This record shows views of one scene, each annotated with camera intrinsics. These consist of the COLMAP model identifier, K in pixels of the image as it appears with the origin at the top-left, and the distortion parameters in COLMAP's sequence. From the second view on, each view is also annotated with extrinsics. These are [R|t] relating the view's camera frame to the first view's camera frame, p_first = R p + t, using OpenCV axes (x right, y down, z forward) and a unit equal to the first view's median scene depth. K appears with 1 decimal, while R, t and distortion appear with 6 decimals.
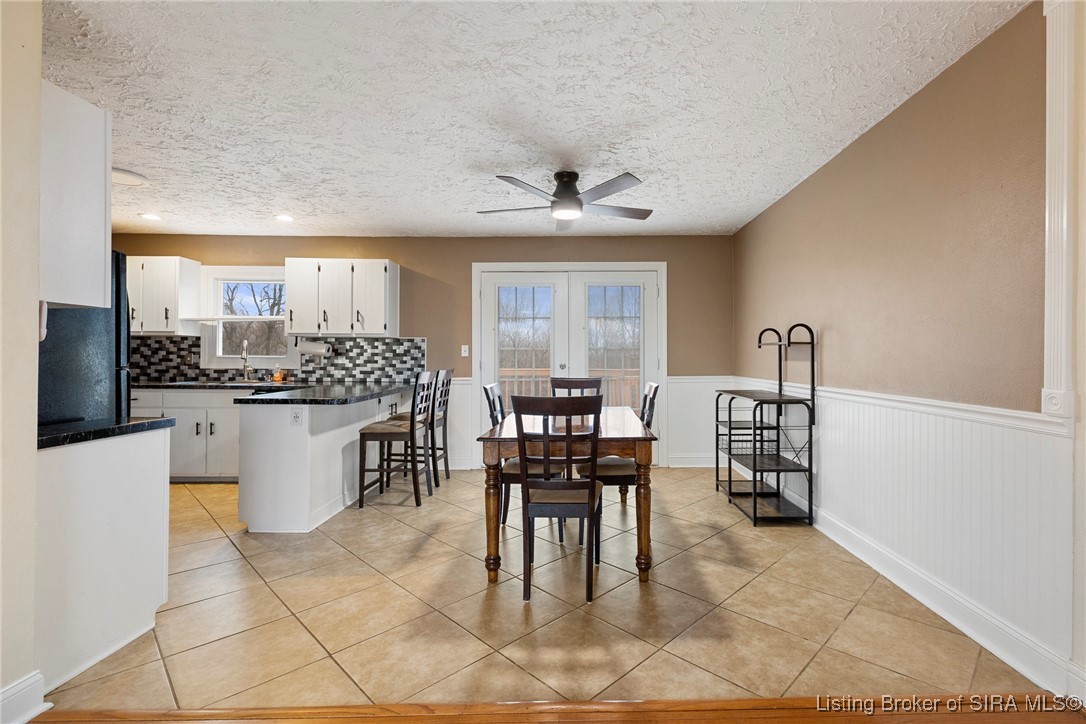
lens RADIAL K [[495.8, 0, 551.9], [0, 495.8, 357.3], [0, 0, 1]] dist [-0.003803, -0.000444]
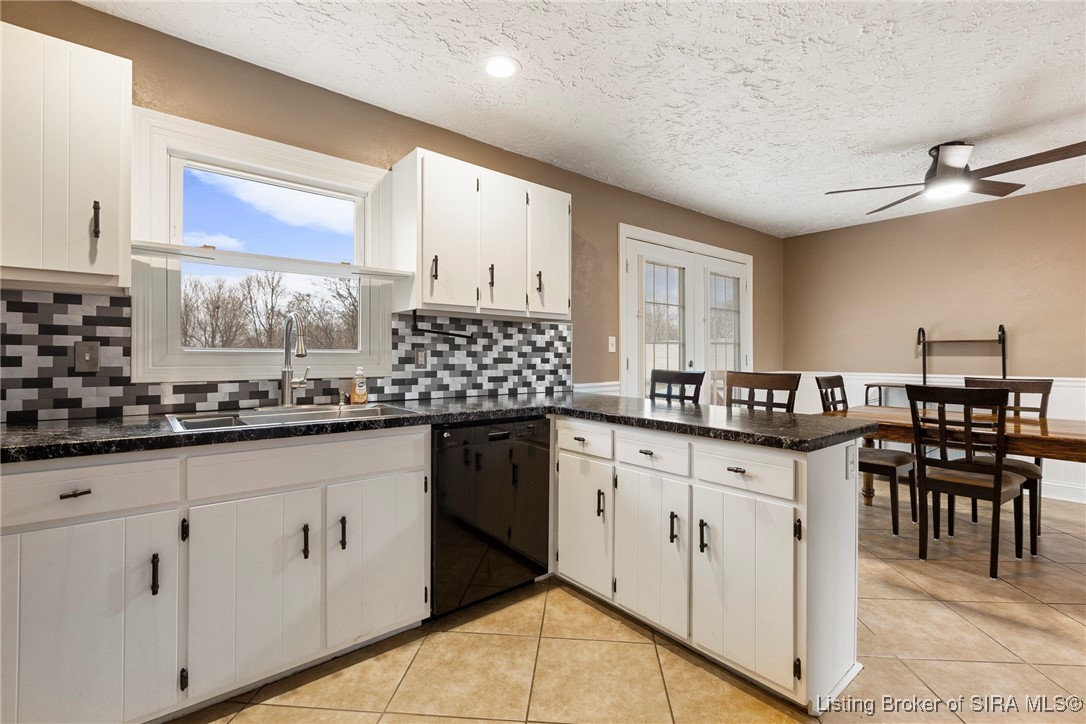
lens RADIAL K [[495.8, 0, 546.2], [0, 495.8, 358.4], [0, 0, 1]] dist [-0.003803, -0.000444]
pose [[0.758832, -0.005945, 0.651259, -0.713205], [0.000909, 0.999967, 0.008069, 0.001421], [-0.651285, -0.005531, 0.758813, 0.517401]]
